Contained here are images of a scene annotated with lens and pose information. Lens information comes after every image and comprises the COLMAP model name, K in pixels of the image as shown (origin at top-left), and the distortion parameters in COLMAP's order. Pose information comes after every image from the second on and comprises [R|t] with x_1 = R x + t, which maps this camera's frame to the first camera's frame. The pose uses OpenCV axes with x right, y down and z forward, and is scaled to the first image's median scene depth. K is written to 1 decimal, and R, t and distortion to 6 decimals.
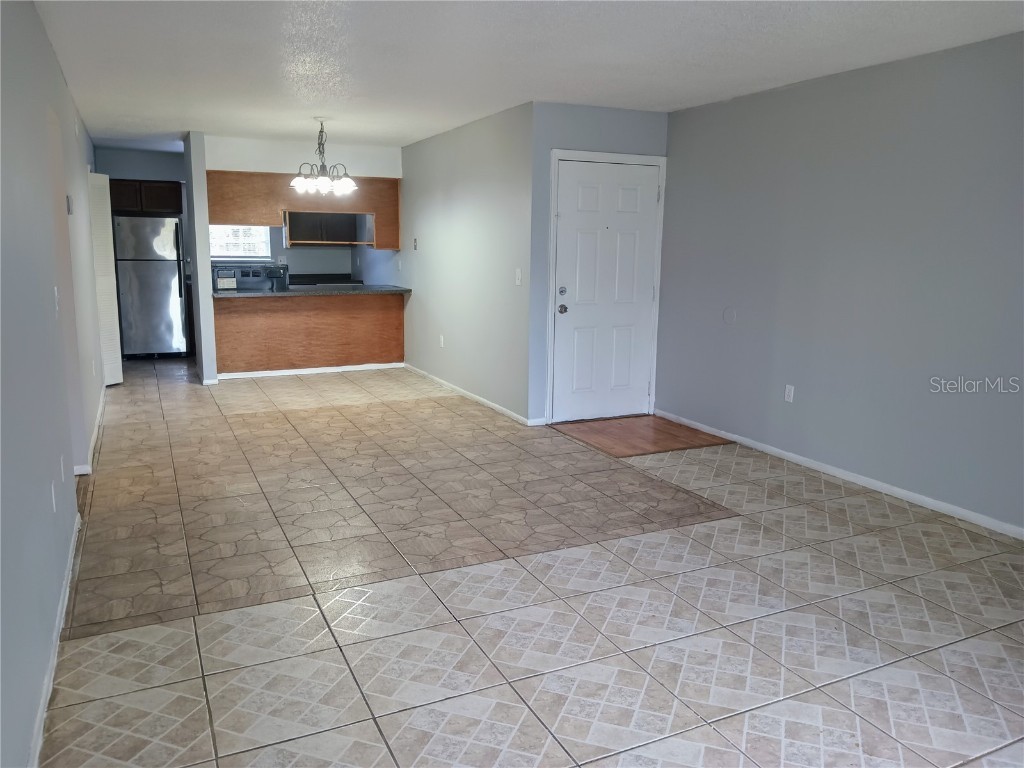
lens RADIAL K [[767.8, 0, 503.3], [0, 767.8, 390.8], [0, 0, 1]] dist [0.040911, -0.081488]
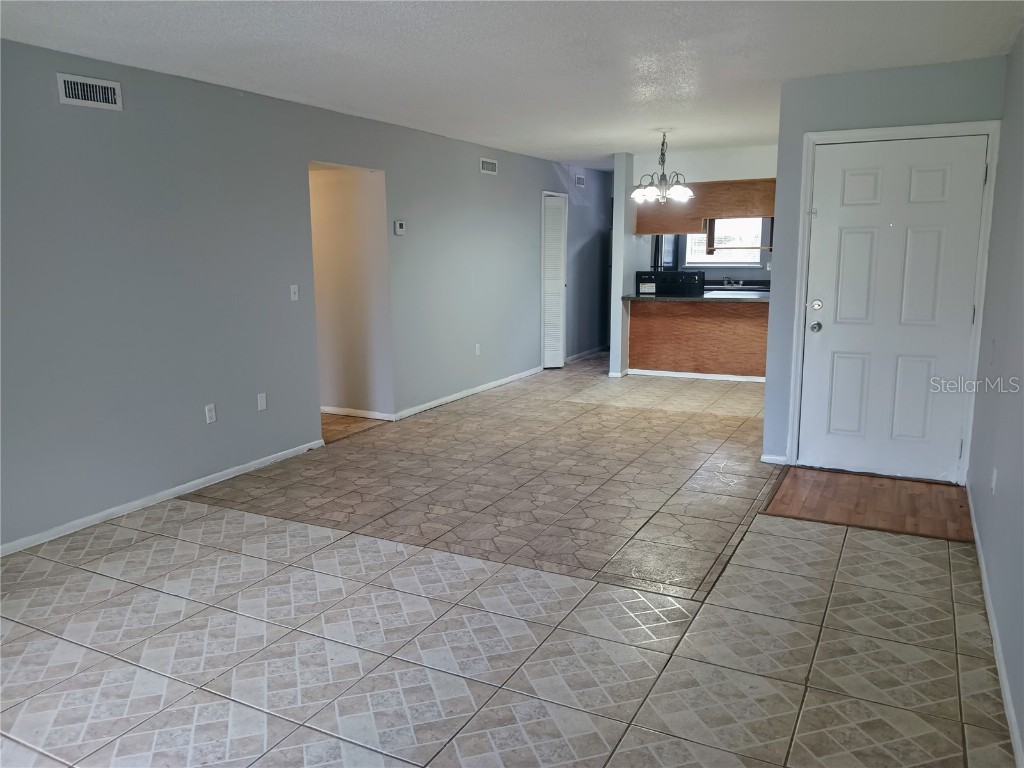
lens RADIAL K [[767.8, 0, 500.9], [0, 767.8, 374.7], [0, 0, 1]] dist [0.040911, -0.081488]
pose [[0.598731, 0.113467, -0.792873, 0.612259], [-0.134842, 0.990065, 0.039862, -0.051398], [0.789518, 0.083046, 0.608082, 0.288829]]
